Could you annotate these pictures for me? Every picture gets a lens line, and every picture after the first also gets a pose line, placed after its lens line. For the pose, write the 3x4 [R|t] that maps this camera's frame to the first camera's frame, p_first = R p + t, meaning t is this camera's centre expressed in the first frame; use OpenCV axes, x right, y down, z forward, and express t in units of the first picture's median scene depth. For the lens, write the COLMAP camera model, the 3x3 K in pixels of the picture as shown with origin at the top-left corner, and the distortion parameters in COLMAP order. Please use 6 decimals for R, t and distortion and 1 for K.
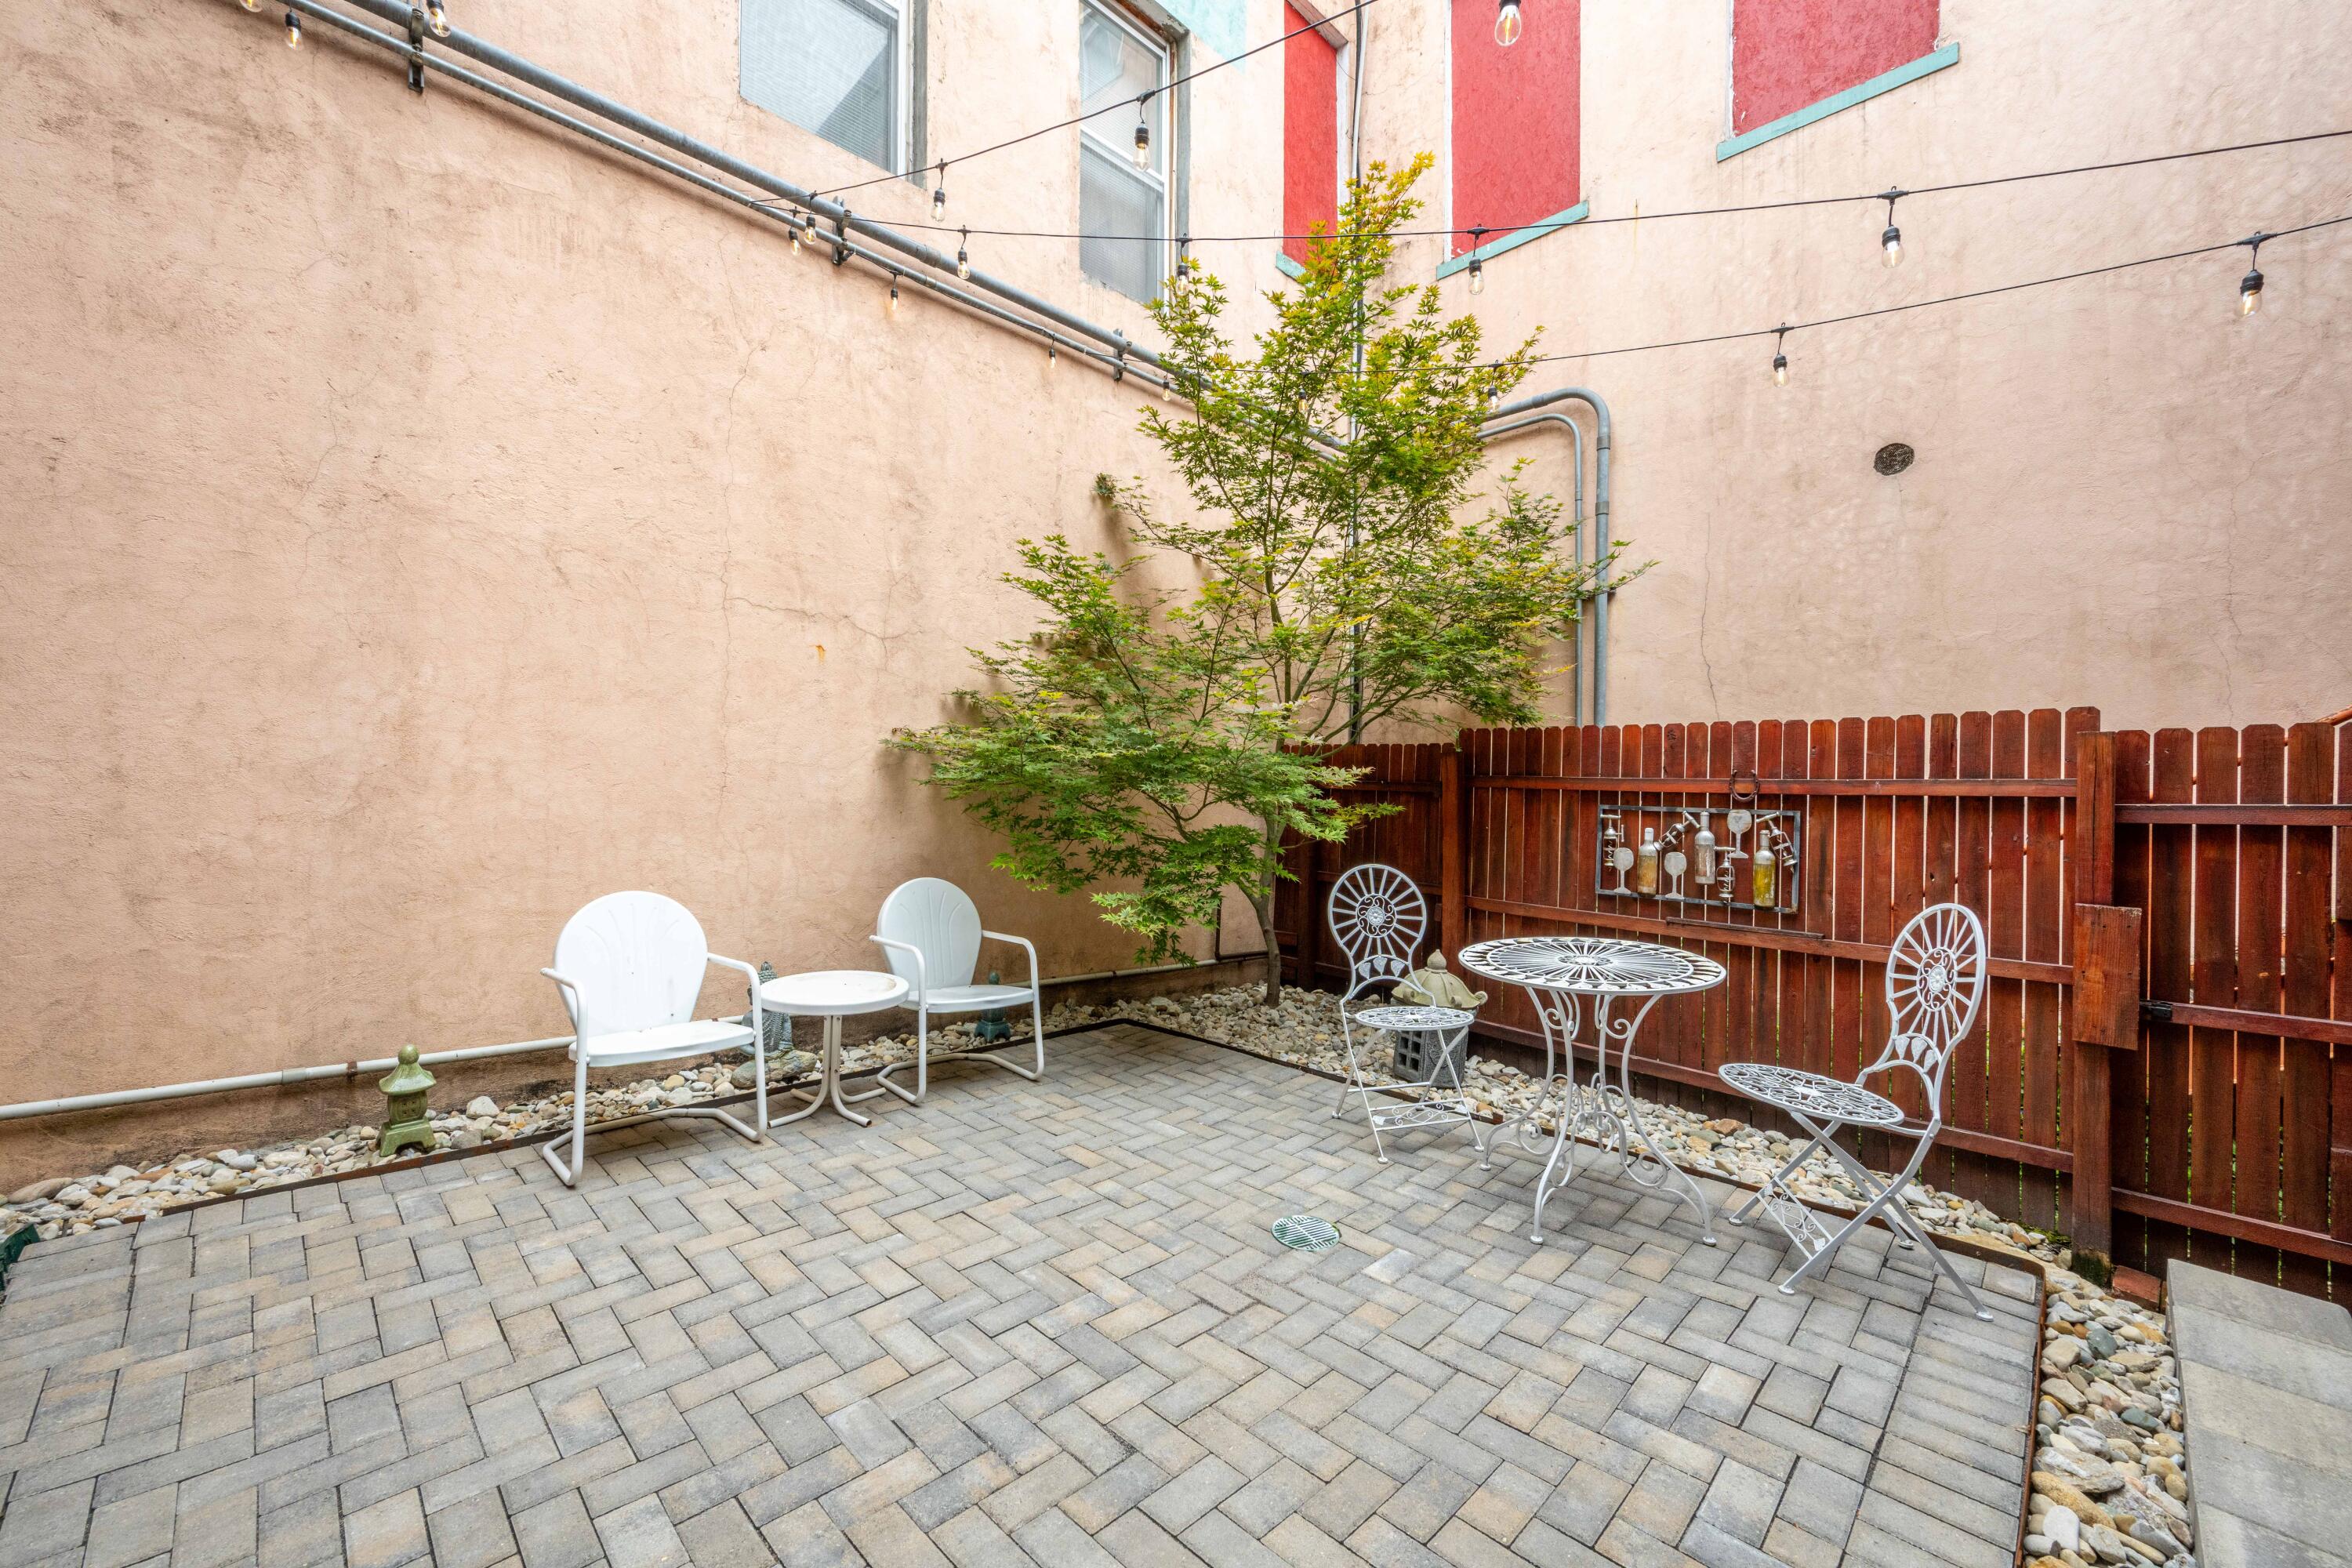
lens RADIAL K [[922.0, 0, 1169.8], [0, 922.0, 783.9], [0, 0, 1]] dist [-0.001132, -0.000096]
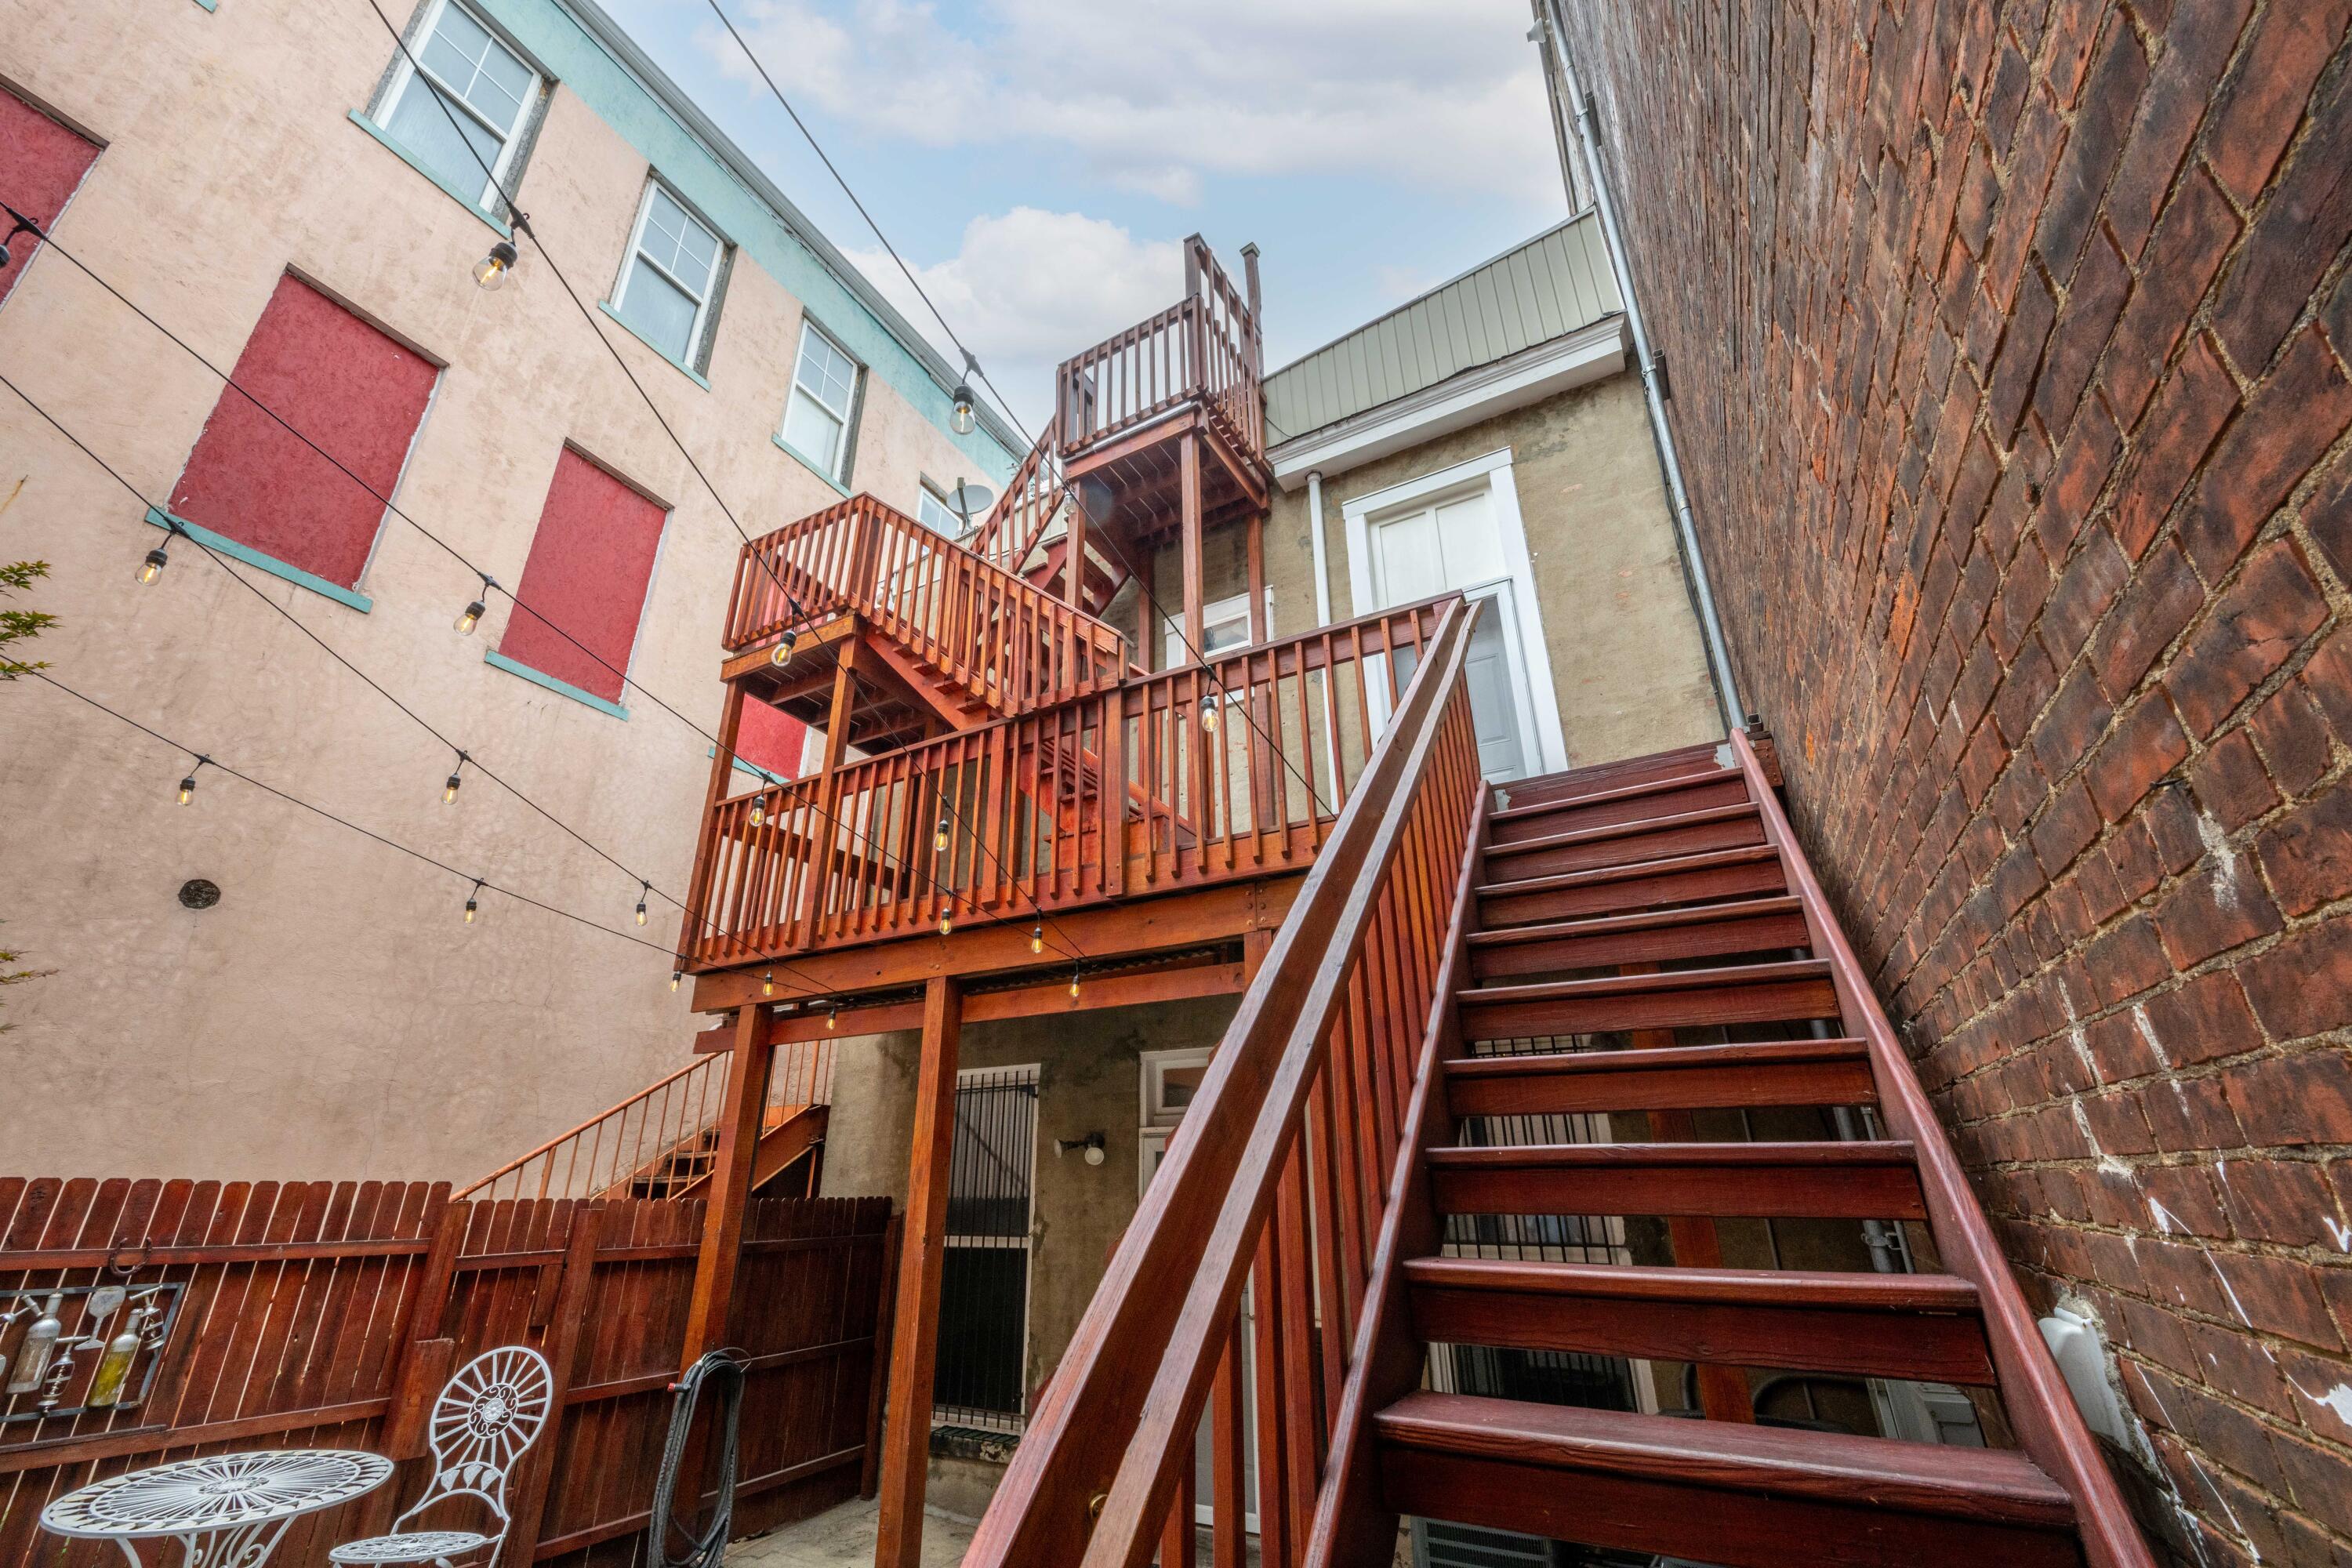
lens RADIAL K [[960.0, 0, 1156.9], [0, 960.0, 783.1], [0, 0, 1]] dist [0.000279, -0.000158]
pose [[-0.264664, 0.372950, 0.889304, -0.707484], [0.000137, 0.922203, -0.386706, -0.066541], [-0.964341, -0.102226, -0.244125, 0.320242]]
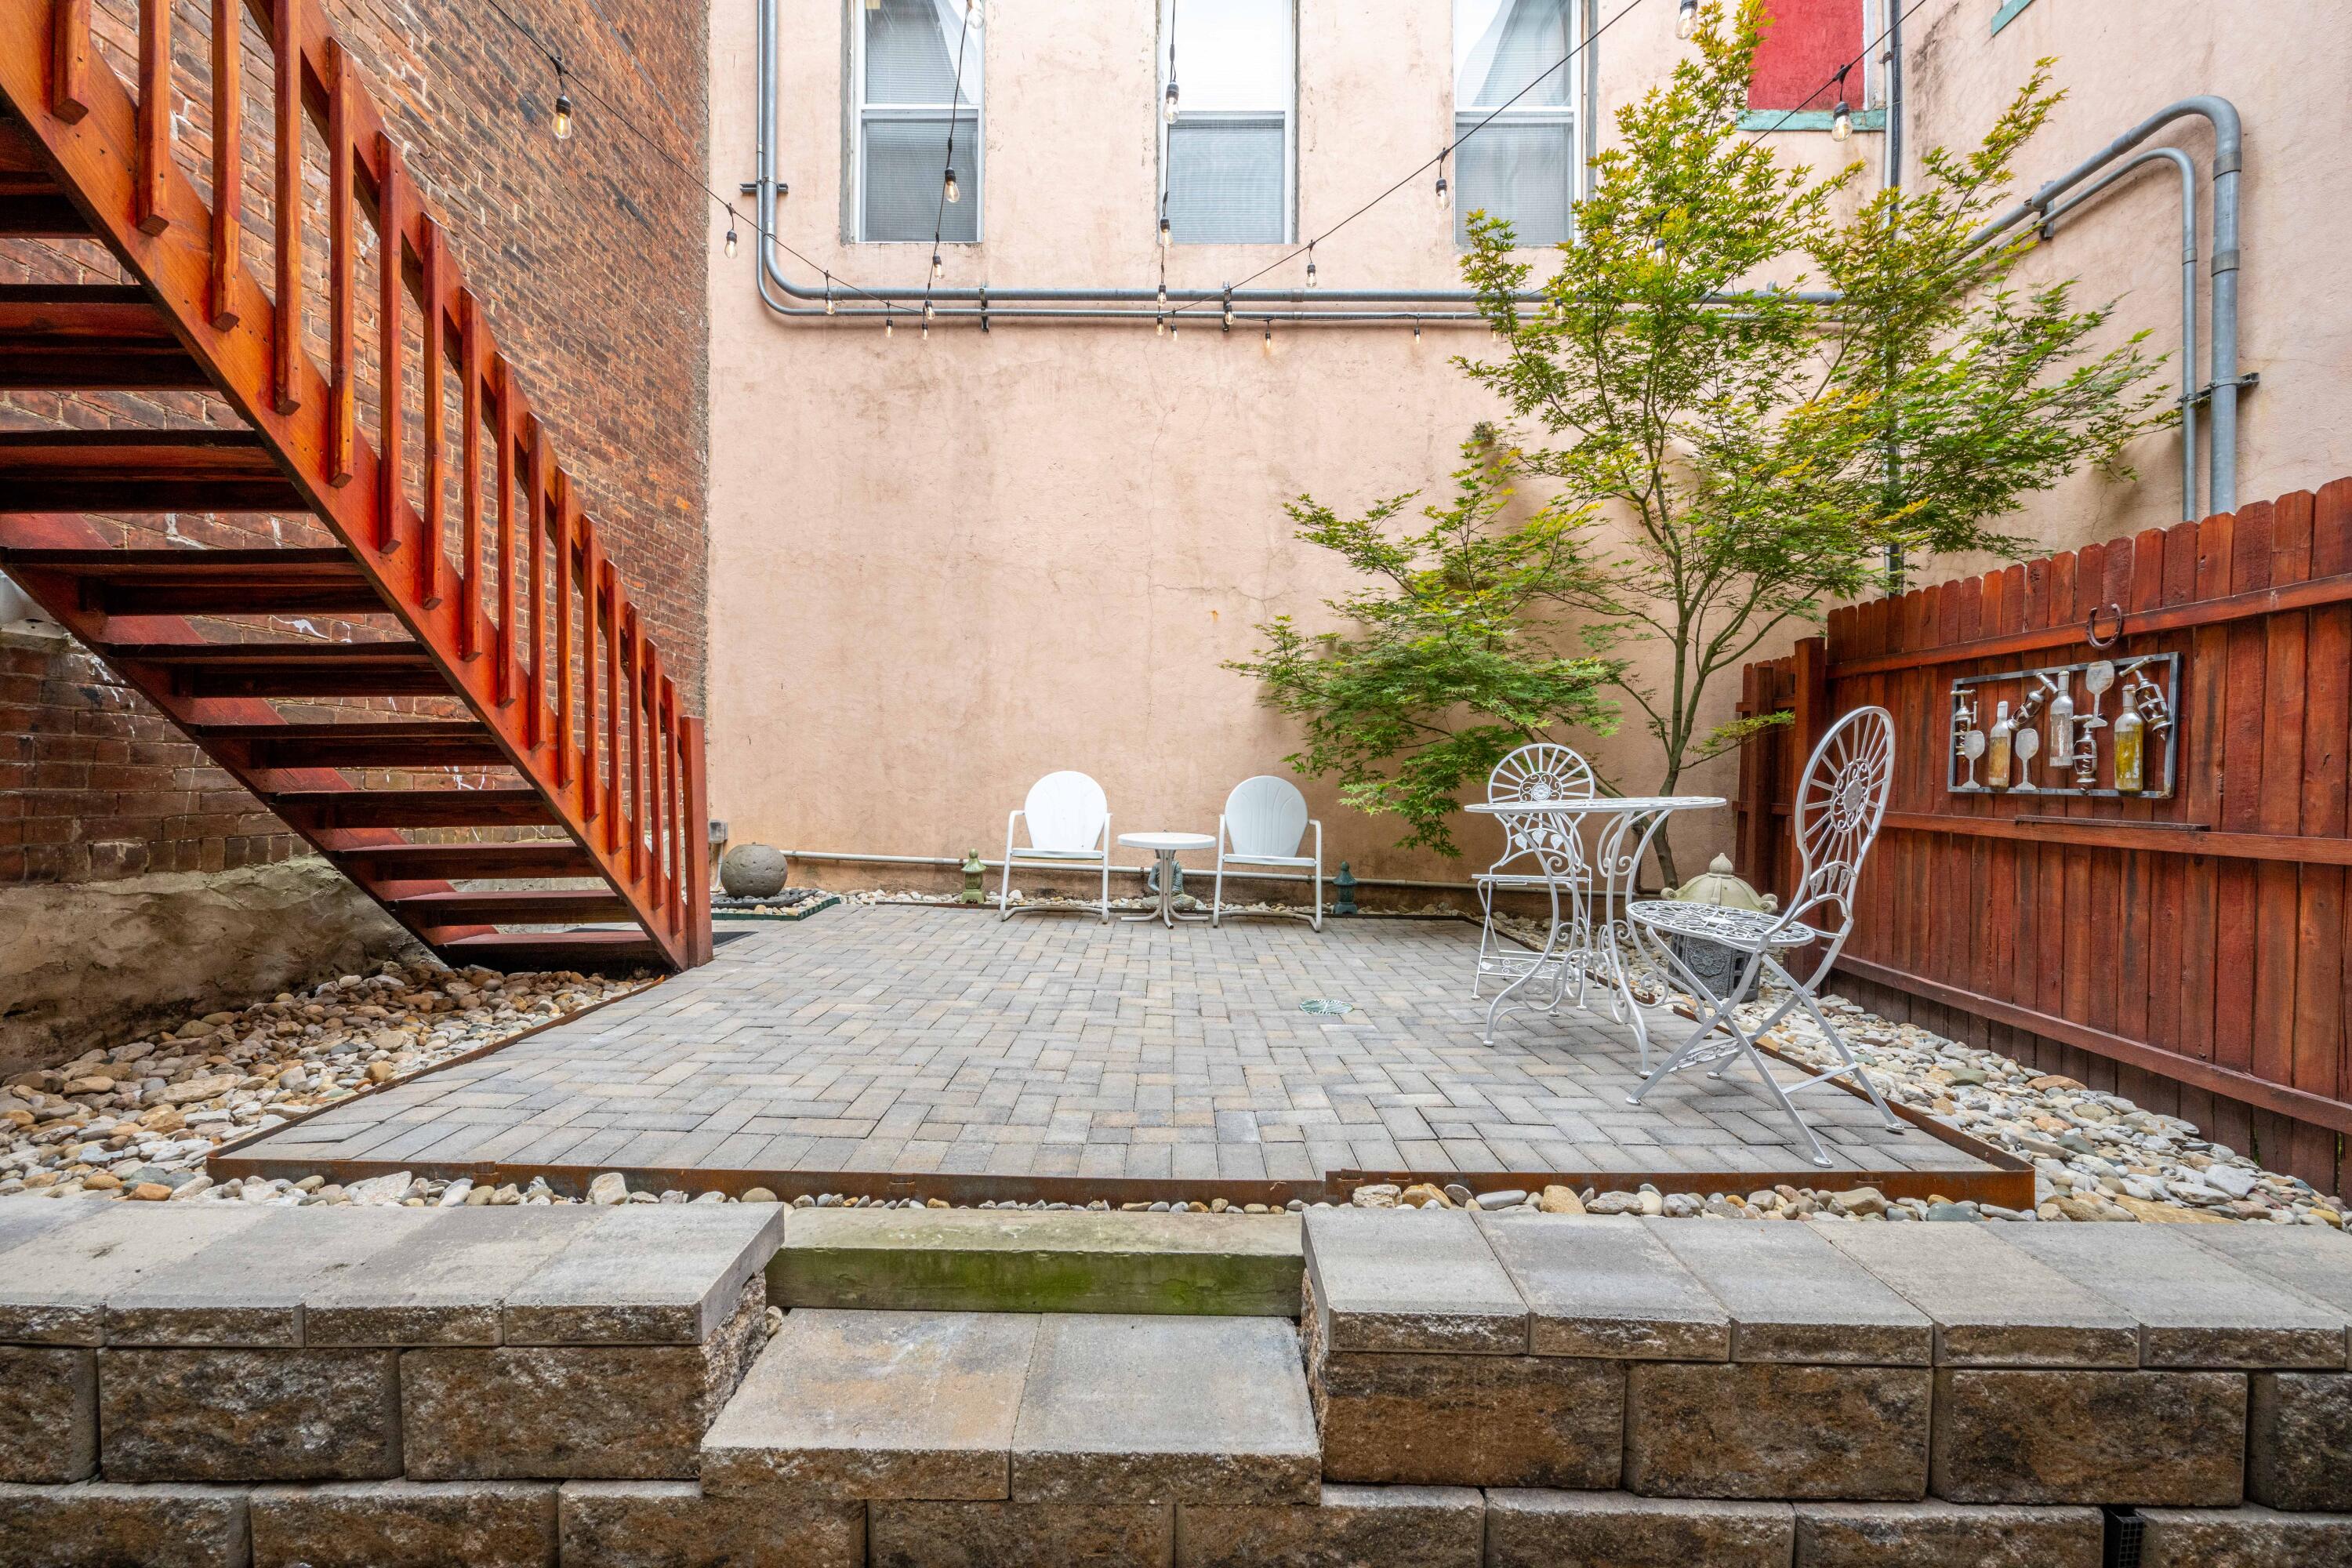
lens RADIAL K [[922.0, 0, 1167.0], [0, 922.0, 786.7], [0, 0, 1]] dist [-0.001132, -0.000096]
pose [[0.708506, -0.000959, -0.705705, 0.651374], [0.002976, 0.999994, 0.001629, 0.132487], [0.705699, -0.003254, 0.708504, -0.038873]]
